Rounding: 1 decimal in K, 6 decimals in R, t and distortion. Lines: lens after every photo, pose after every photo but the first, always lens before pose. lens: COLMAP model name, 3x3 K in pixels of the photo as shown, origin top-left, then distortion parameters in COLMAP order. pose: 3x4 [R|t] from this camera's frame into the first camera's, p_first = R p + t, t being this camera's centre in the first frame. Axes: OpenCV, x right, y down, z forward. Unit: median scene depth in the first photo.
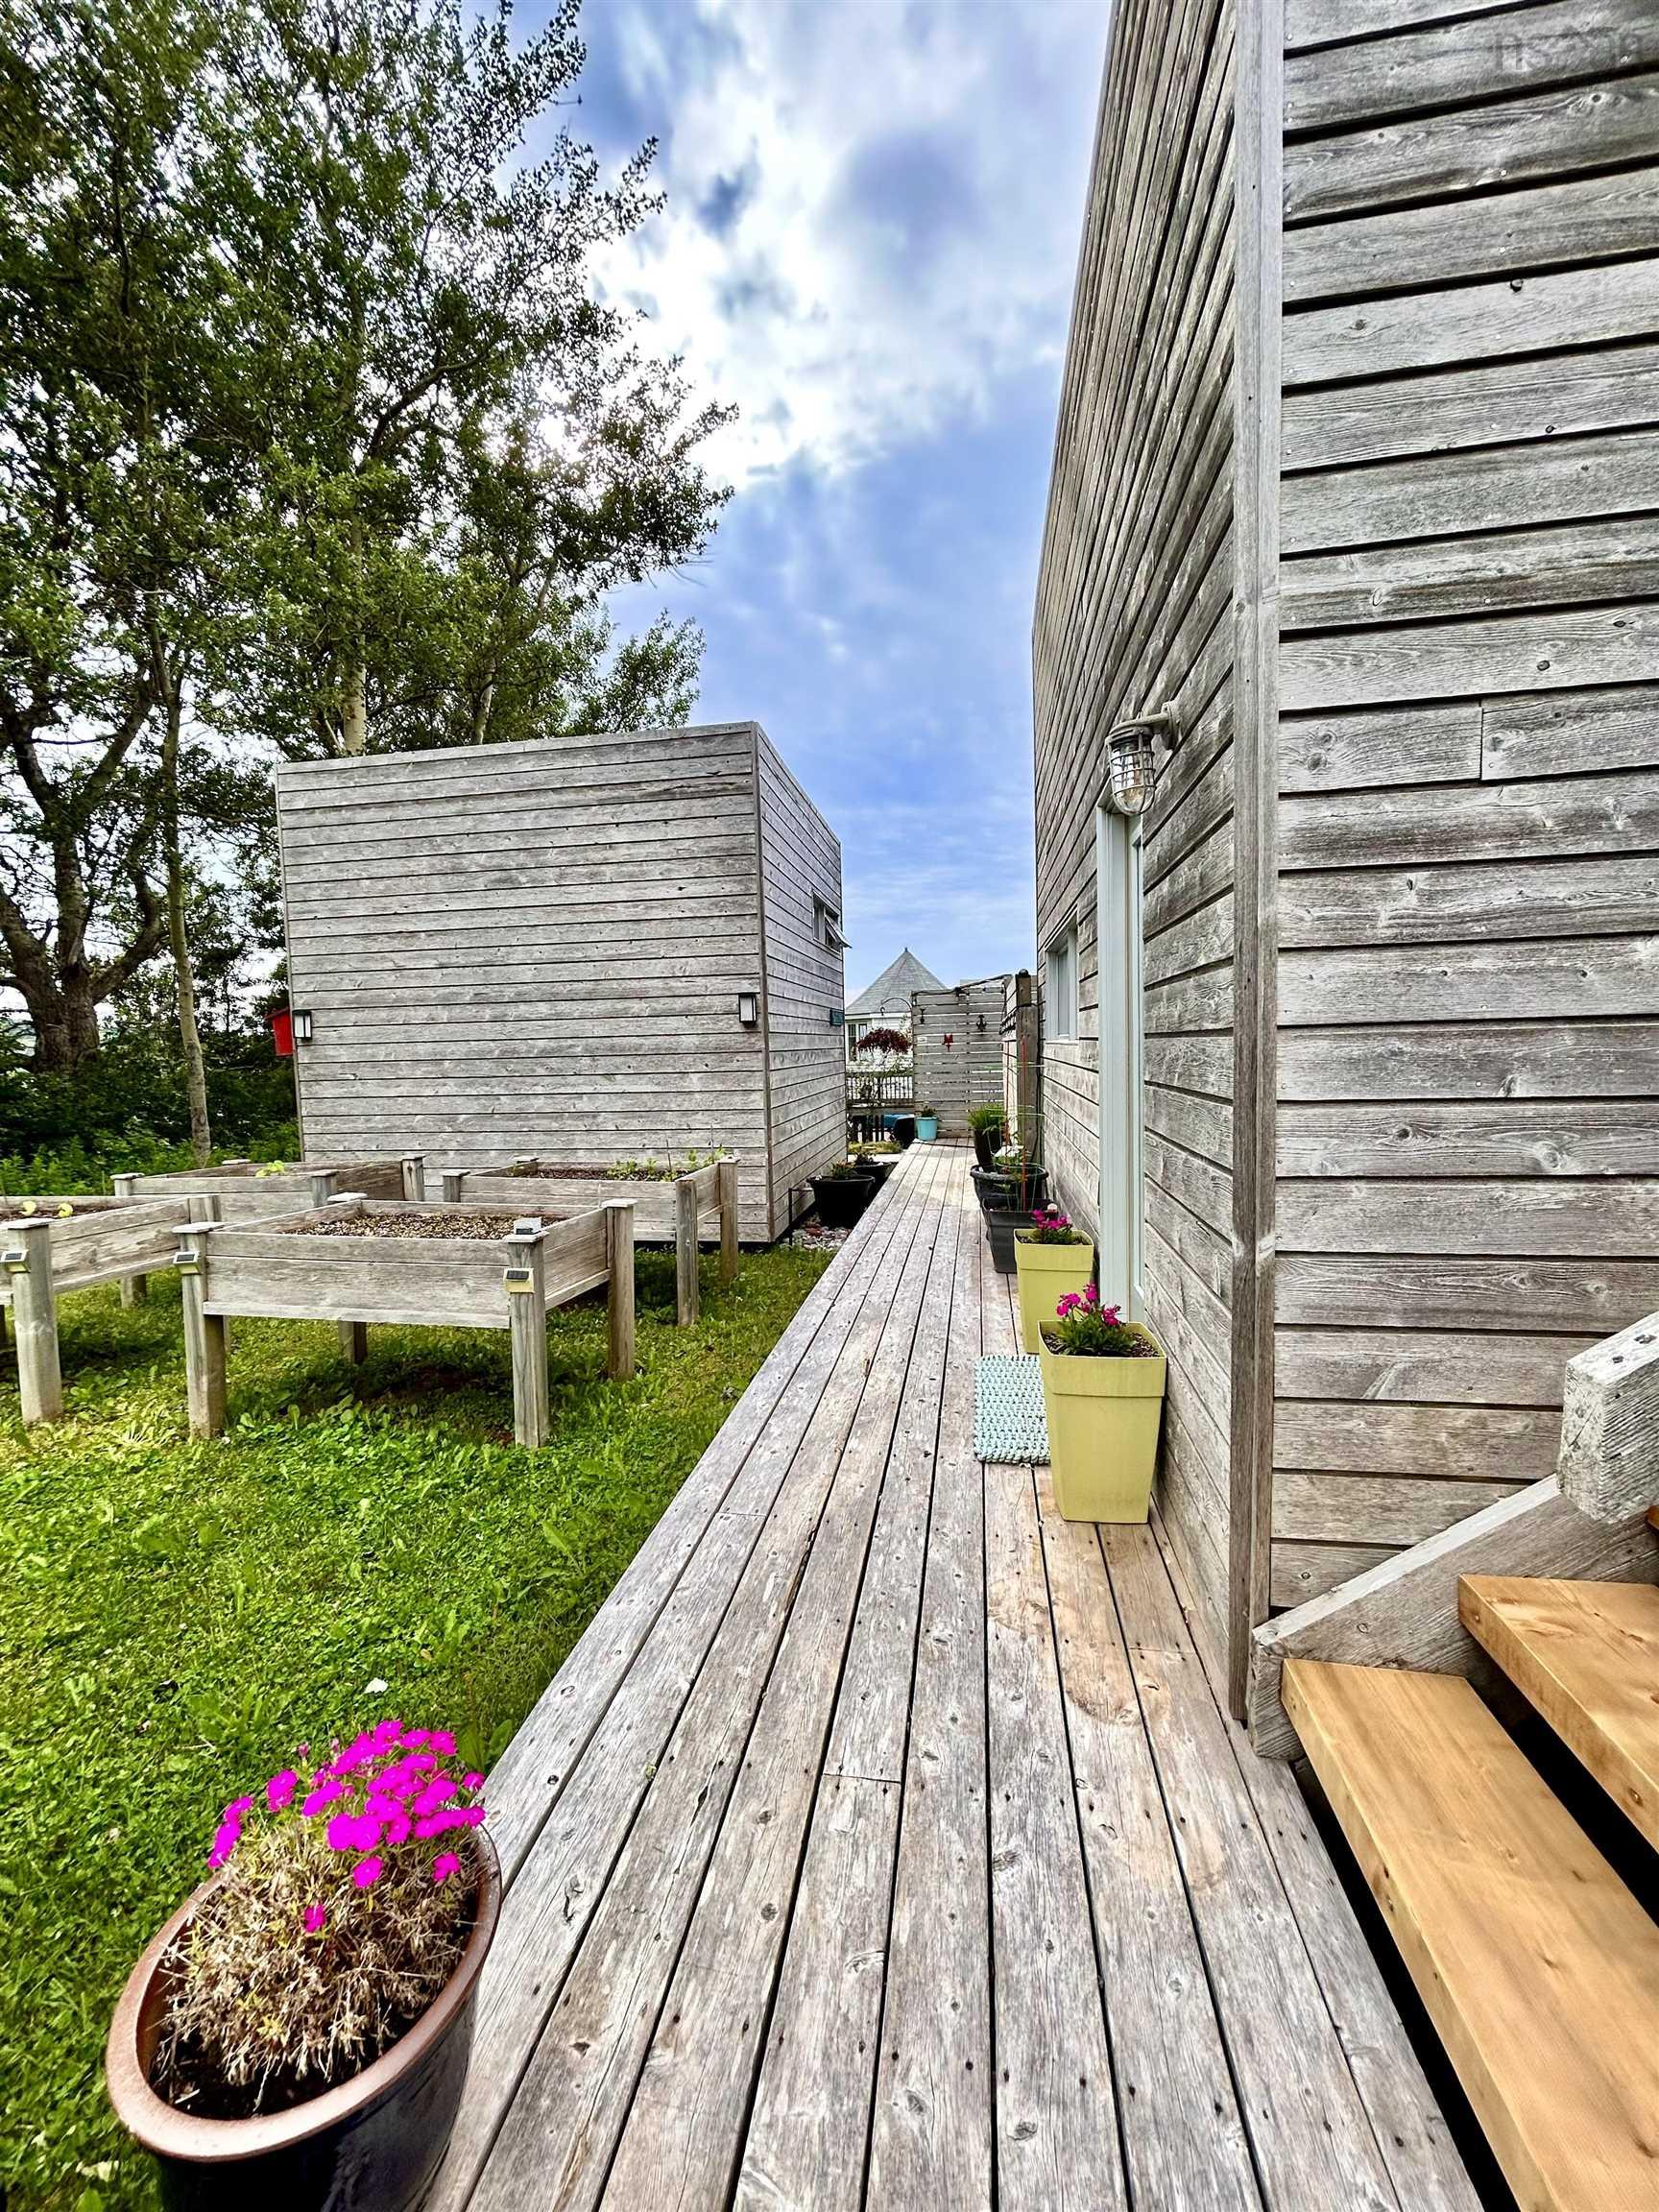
lens RADIAL K [[878.9, 0, 831.7], [0, 878.9, 1108.5], [0, 0, 1]] dist [0.001920, 0.000198]
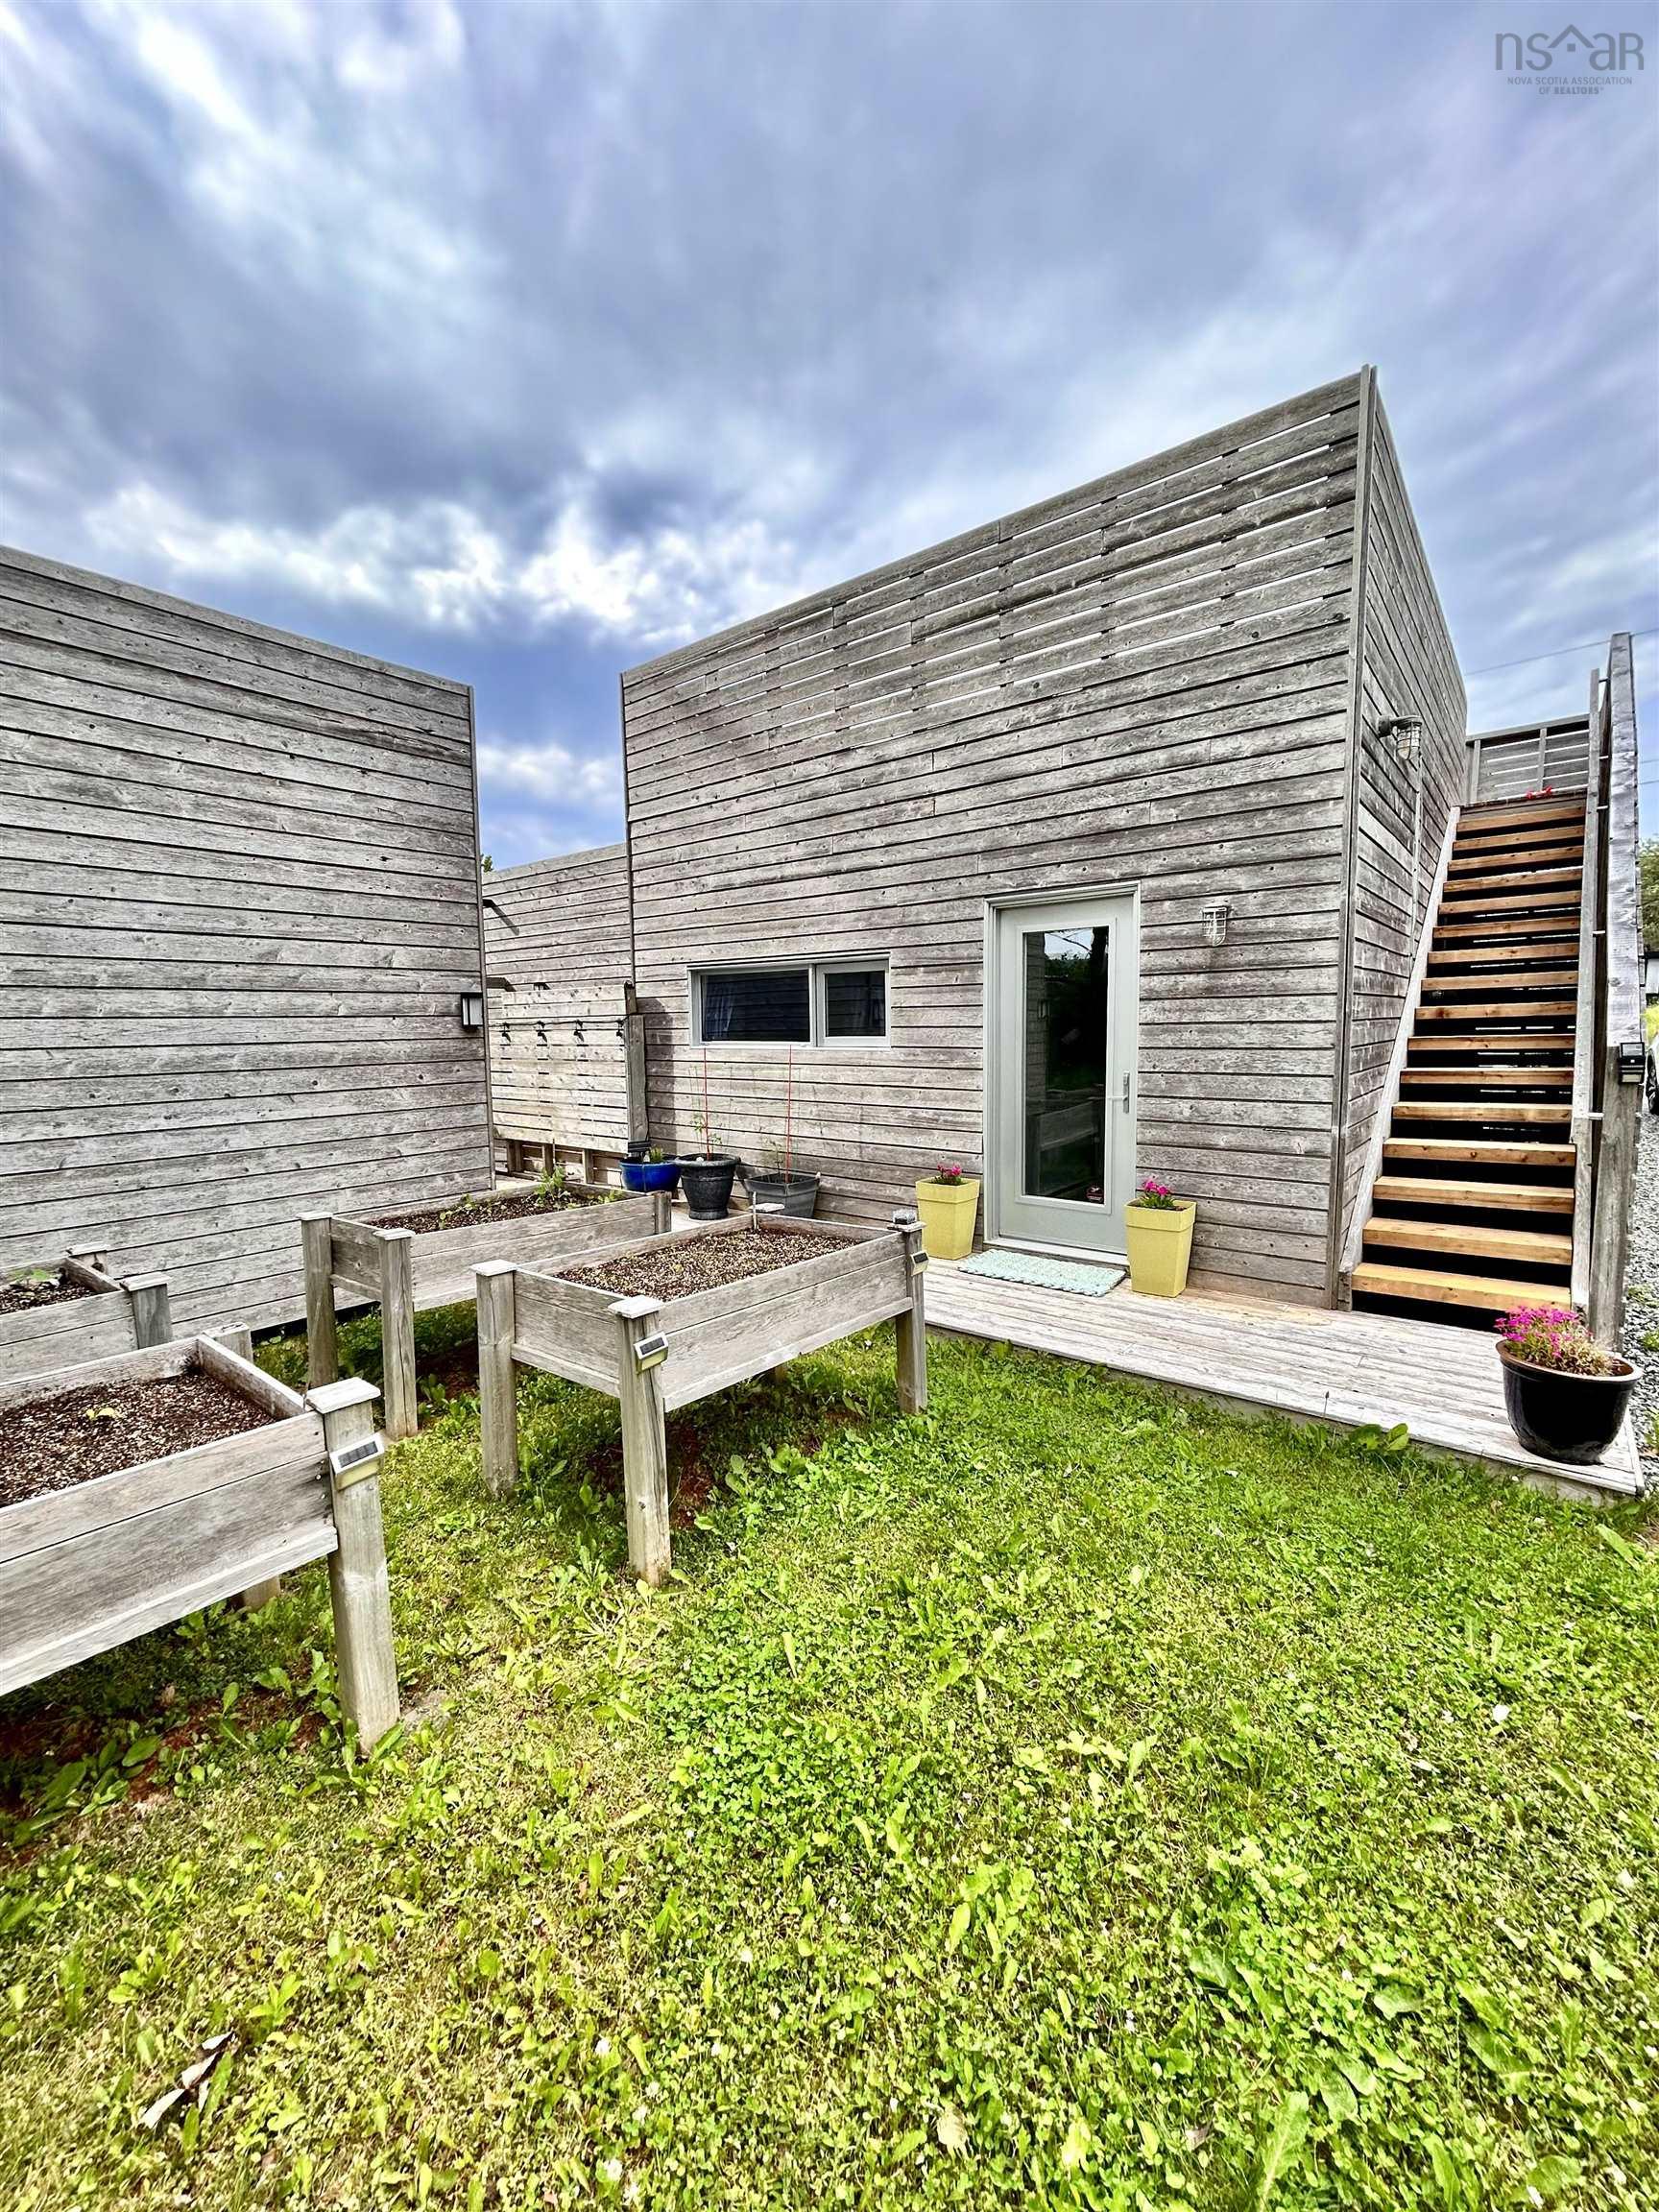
lens RADIAL K [[878.9, 0, 830.3], [0, 878.9, 1101.9], [0, 0, 1]] dist [0.001920, 0.000198]
pose [[0.500201, -0.060591, 0.863787, -0.668288], [0.064058, 0.997405, 0.032869, -0.028234], [-0.863537, 0.038891, 0.502784, 0.247469]]
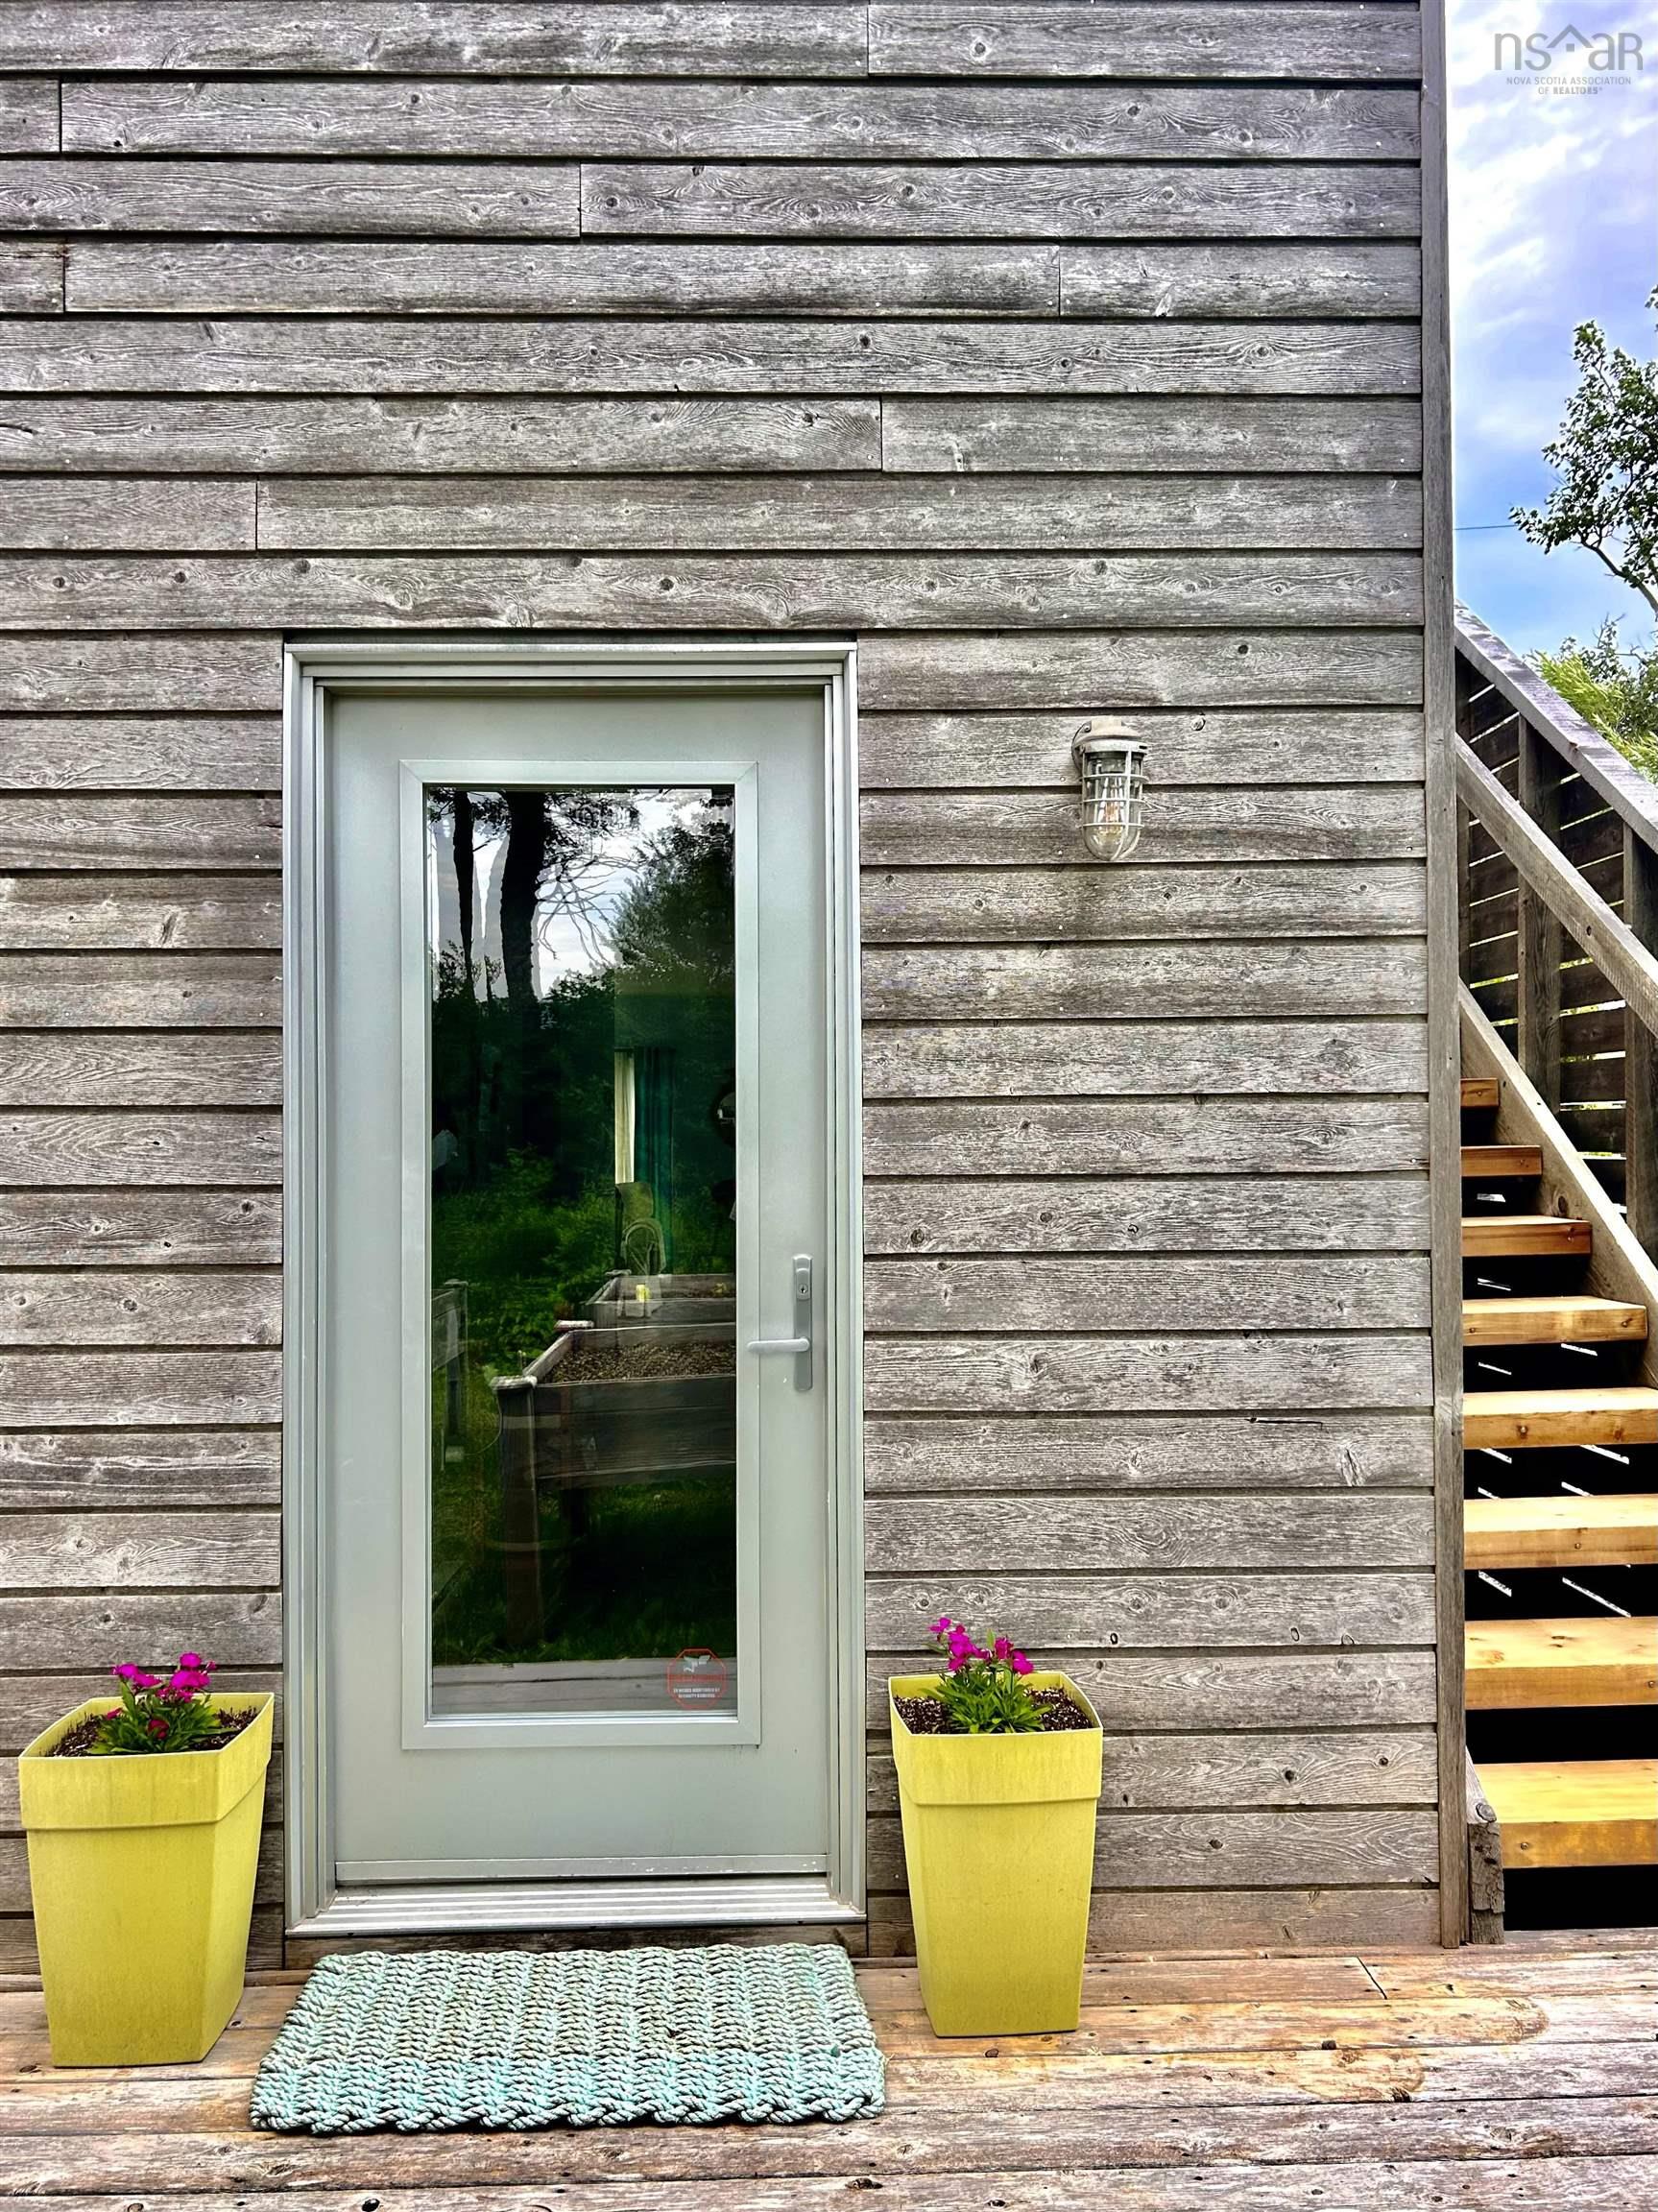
lens RADIAL K [[1798.2, 0, 827.6], [0, 1798.2, 1089.0], [0, 0, 1]] dist [0.025673, -0.009248]
pose [[-0.182698, 0.038733, 0.982406, -0.338087], [0.082890, 0.996273, -0.023865, -0.046202], [-0.979669, 0.077071, -0.185228, 0.495590]]
